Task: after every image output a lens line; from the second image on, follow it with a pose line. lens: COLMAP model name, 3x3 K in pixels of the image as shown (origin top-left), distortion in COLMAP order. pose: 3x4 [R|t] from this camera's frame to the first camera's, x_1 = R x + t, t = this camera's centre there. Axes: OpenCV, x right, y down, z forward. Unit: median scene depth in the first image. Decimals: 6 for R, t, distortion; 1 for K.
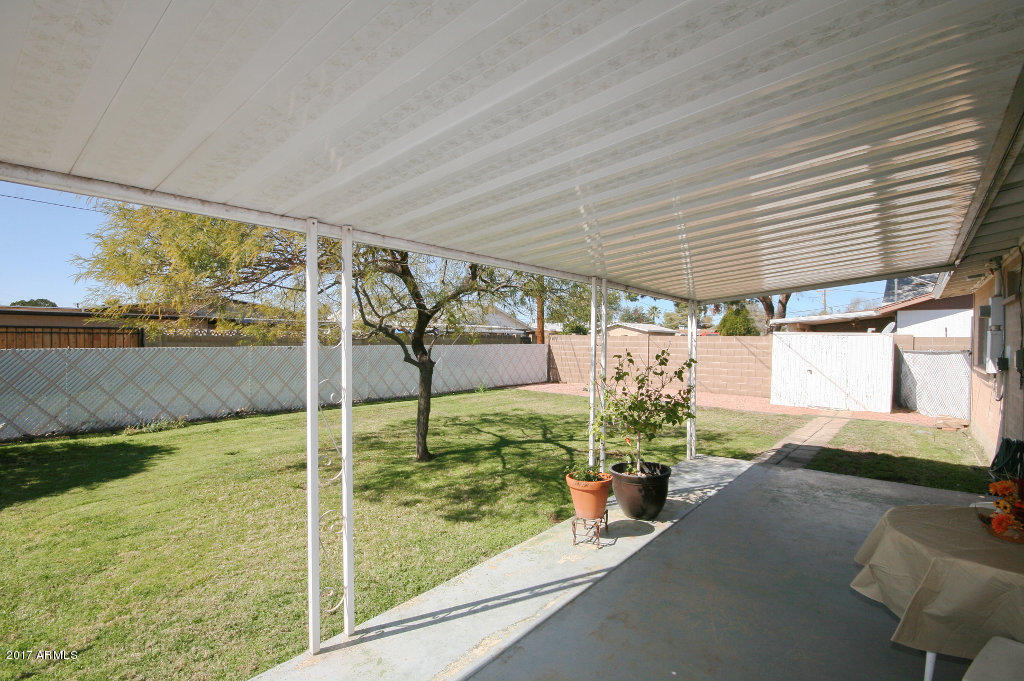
lens RADIAL K [[477.5, 0, 504.2], [0, 477.5, 341.6], [0, 0, 1]] dist [-0.001335, -0.000123]
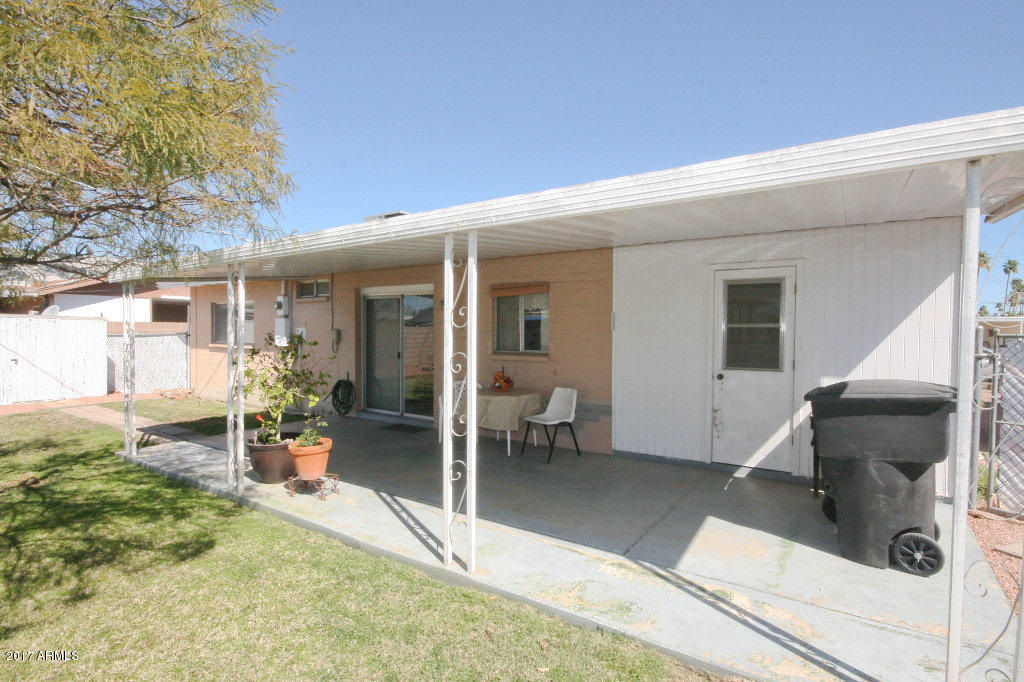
lens RADIAL K [[522.0, 0, 506.4], [0, 522.0, 342.8], [0, 0, 1]] dist [-0.001206, -0.000212]
pose [[-0.101182, -0.031696, 0.994363, -0.867264], [-0.009148, 0.999480, 0.030928, -0.014006], [-0.994826, -0.005968, -0.101419, 0.494791]]
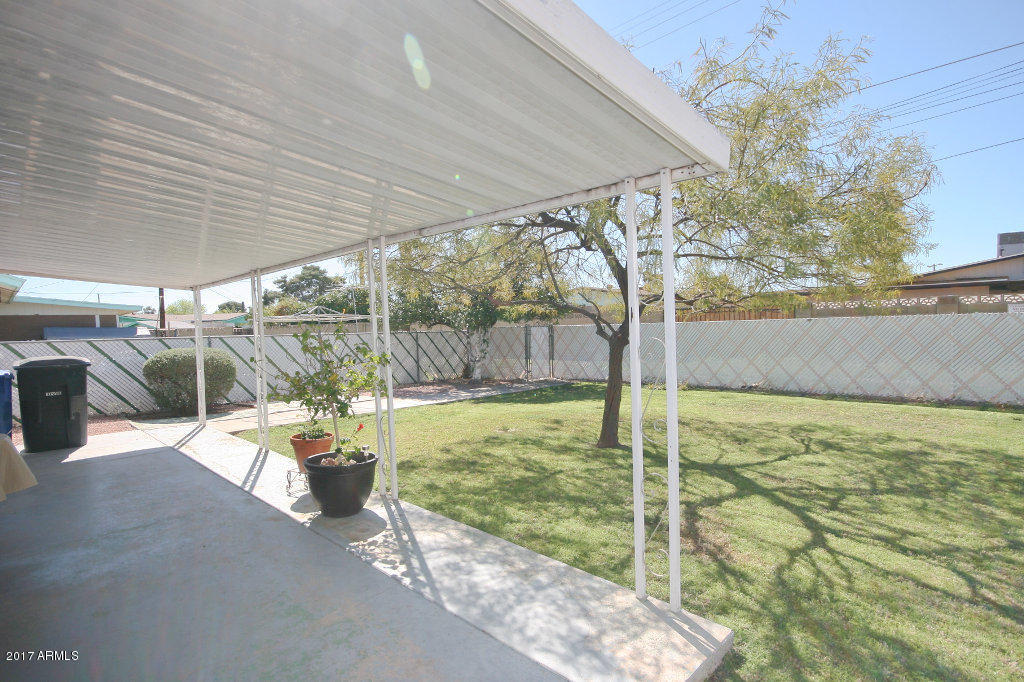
lens RADIAL K [[477.5, 0, 504.2], [0, 477.5, 342.1], [0, 0, 1]] dist [-0.001335, -0.000123]
pose [[-0.036472, 0.037094, -0.998646, 0.997960], [0.037295, 0.998665, 0.035733, 0.013469], [0.998639, -0.035941, -0.037807, 1.152843]]
